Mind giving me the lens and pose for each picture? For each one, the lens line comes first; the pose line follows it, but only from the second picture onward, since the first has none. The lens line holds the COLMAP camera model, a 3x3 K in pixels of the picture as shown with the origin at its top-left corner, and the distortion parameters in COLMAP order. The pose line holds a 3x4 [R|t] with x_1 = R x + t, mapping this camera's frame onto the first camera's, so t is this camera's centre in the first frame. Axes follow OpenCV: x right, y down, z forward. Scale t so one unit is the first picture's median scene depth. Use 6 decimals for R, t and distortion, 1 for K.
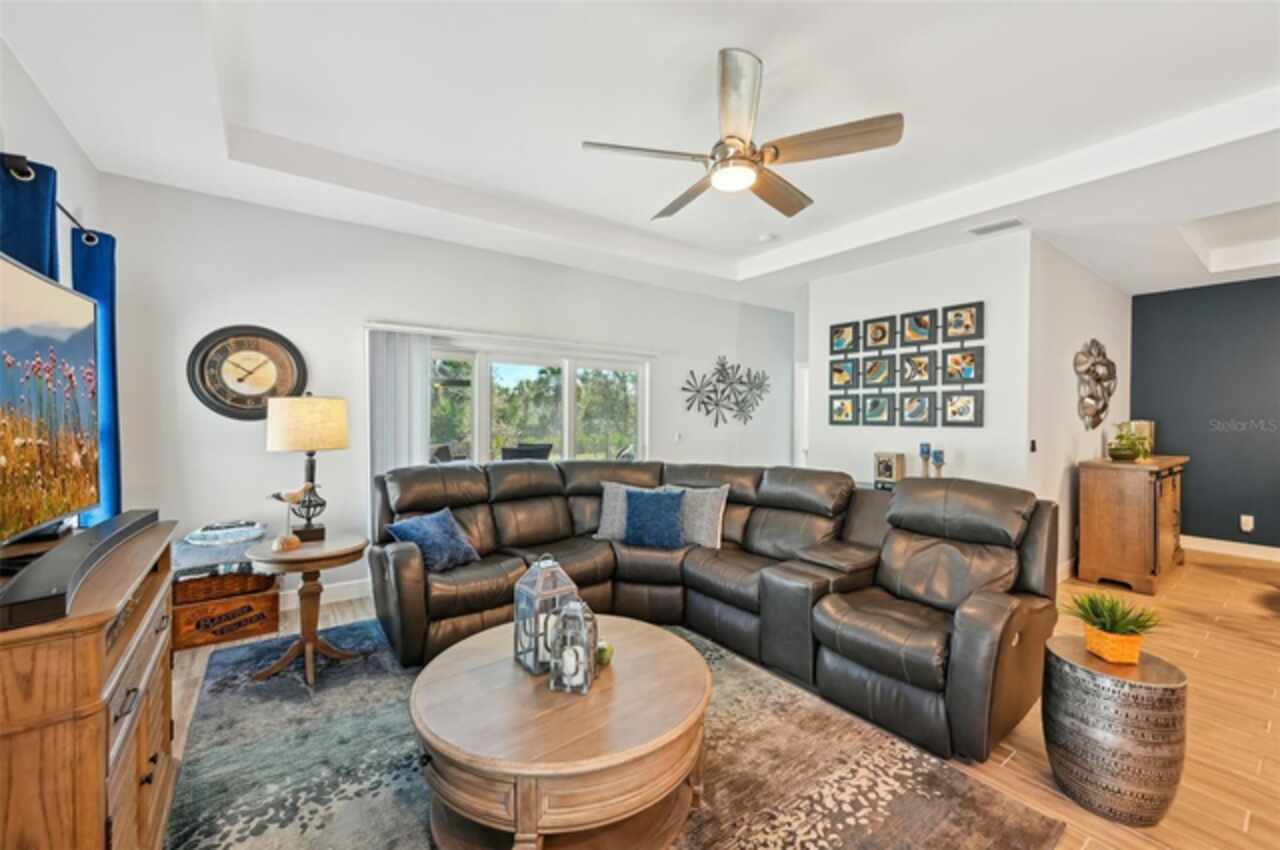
lens RADIAL K [[510.0, 0, 645.4], [0, 510.0, 418.2], [0, 0, 1]] dist [0.003306, 0.000126]
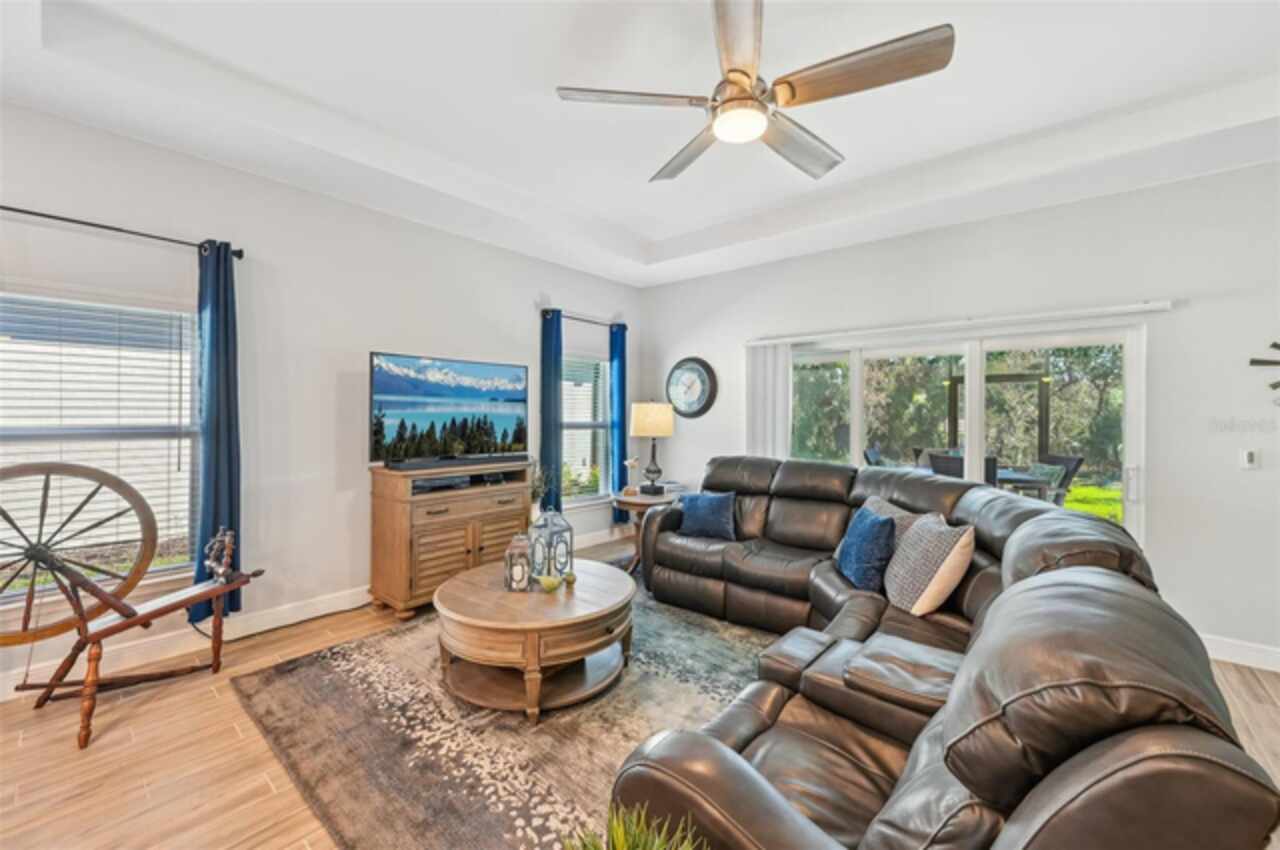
lens RADIAL K [[510.0, 0, 648.7], [0, 510.0, 423.1], [0, 0, 1]] dist [0.003306, 0.000126]
pose [[0.229975, 0.018523, -0.973020, 0.874908], [-0.002101, 0.999826, 0.018537, -0.011689], [0.973194, -0.002219, 0.229974, 0.623917]]
